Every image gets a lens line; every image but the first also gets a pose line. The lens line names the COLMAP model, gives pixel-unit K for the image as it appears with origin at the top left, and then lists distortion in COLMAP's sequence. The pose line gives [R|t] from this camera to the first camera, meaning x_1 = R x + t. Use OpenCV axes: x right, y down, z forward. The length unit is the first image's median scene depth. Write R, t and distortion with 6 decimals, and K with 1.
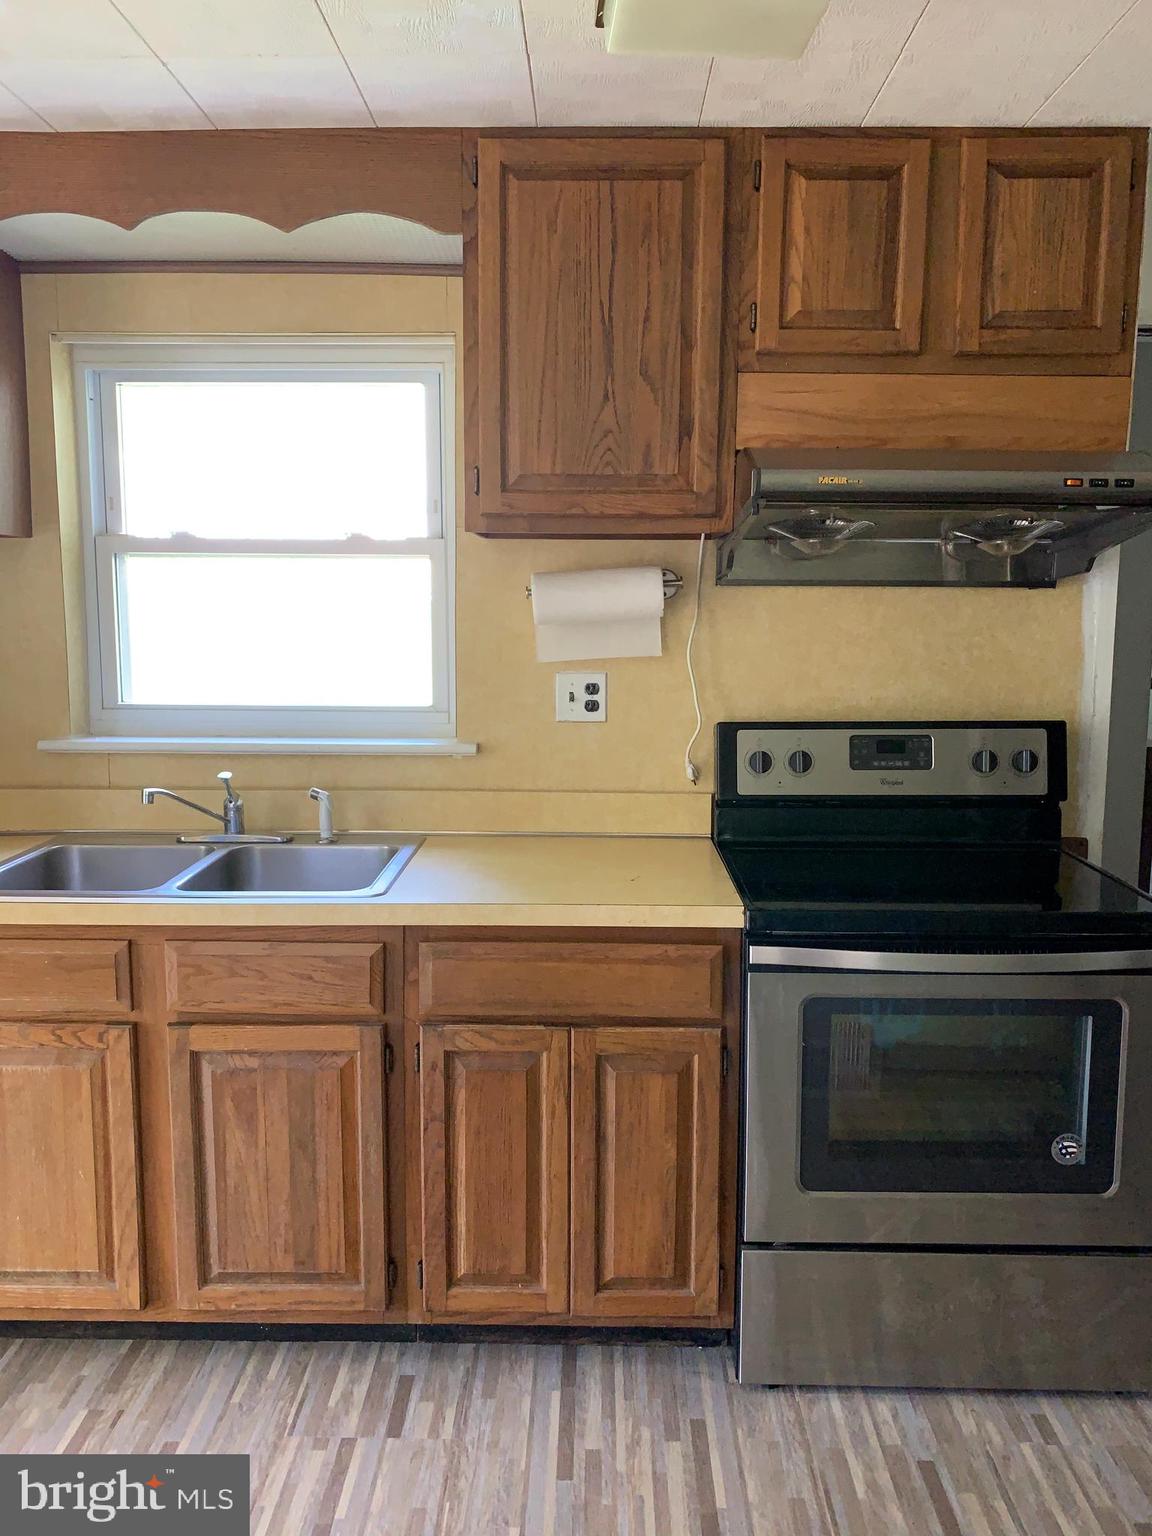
lens RADIAL K [[1179.1, 0, 577.7], [0, 1179.1, 777.0], [0, 0, 1]] dist [0.005792, -0.006839]
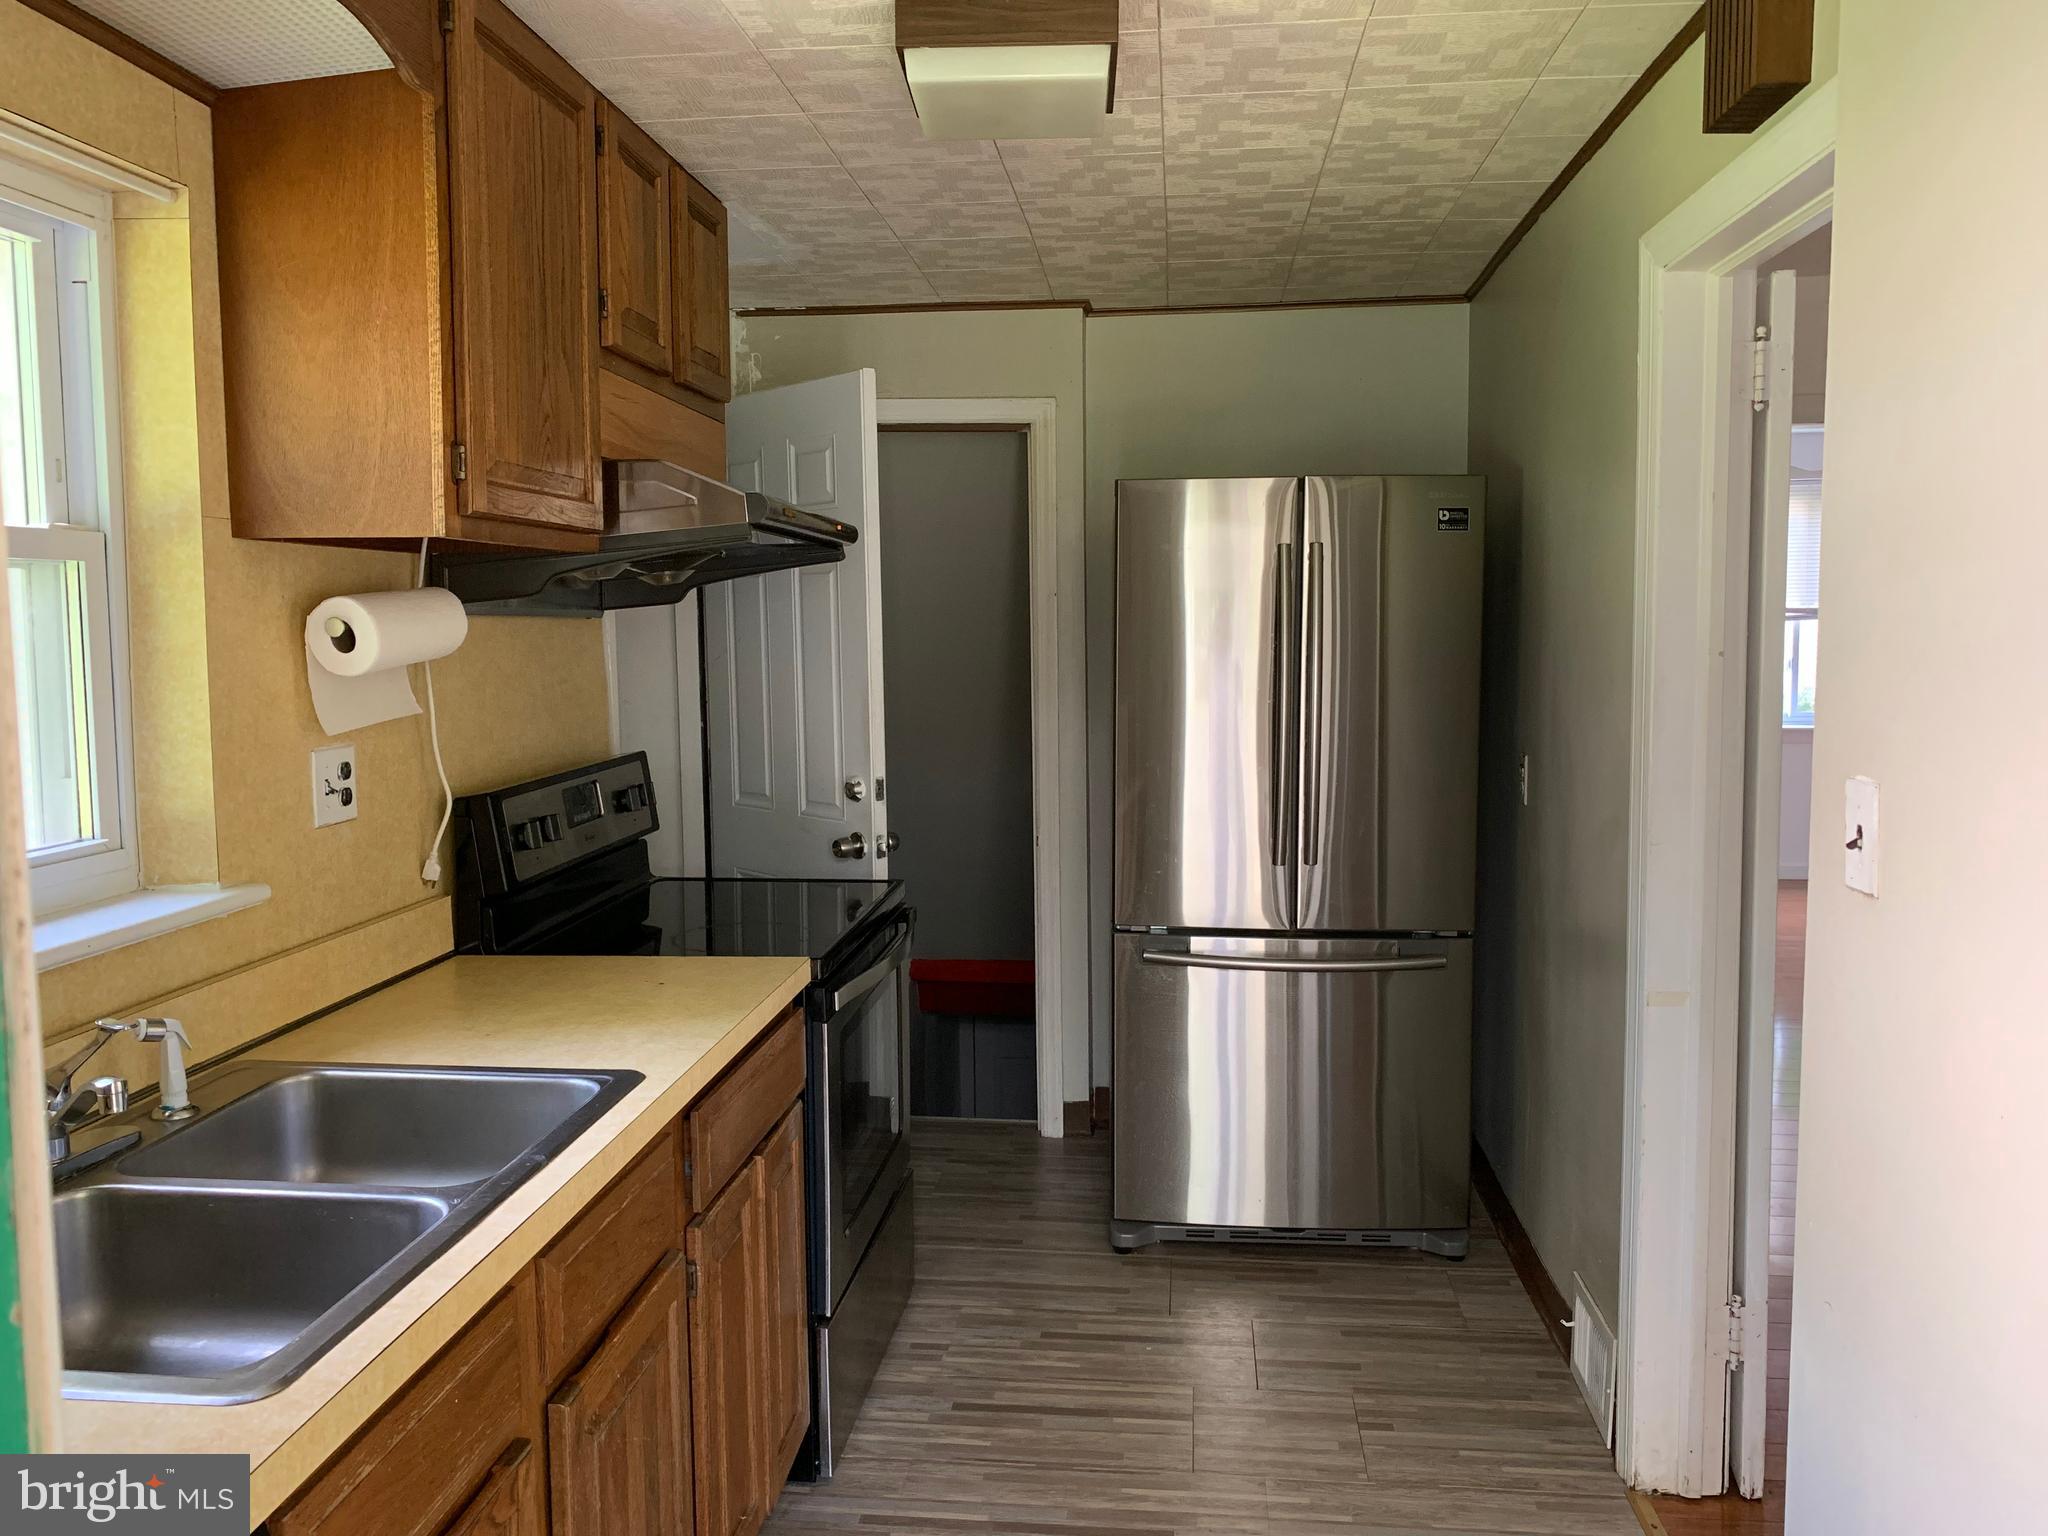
lens RADIAL K [[1572.1, 0, 1021.9], [0, 1572.1, 754.9], [0, 0, 1]] dist [0.005792, -0.006839]
pose [[0.084345, -0.091169, 0.992257, -0.937058], [0.142464, 0.986679, 0.078546, -0.111004], [-0.986200, 0.134736, 0.096210, 0.599510]]
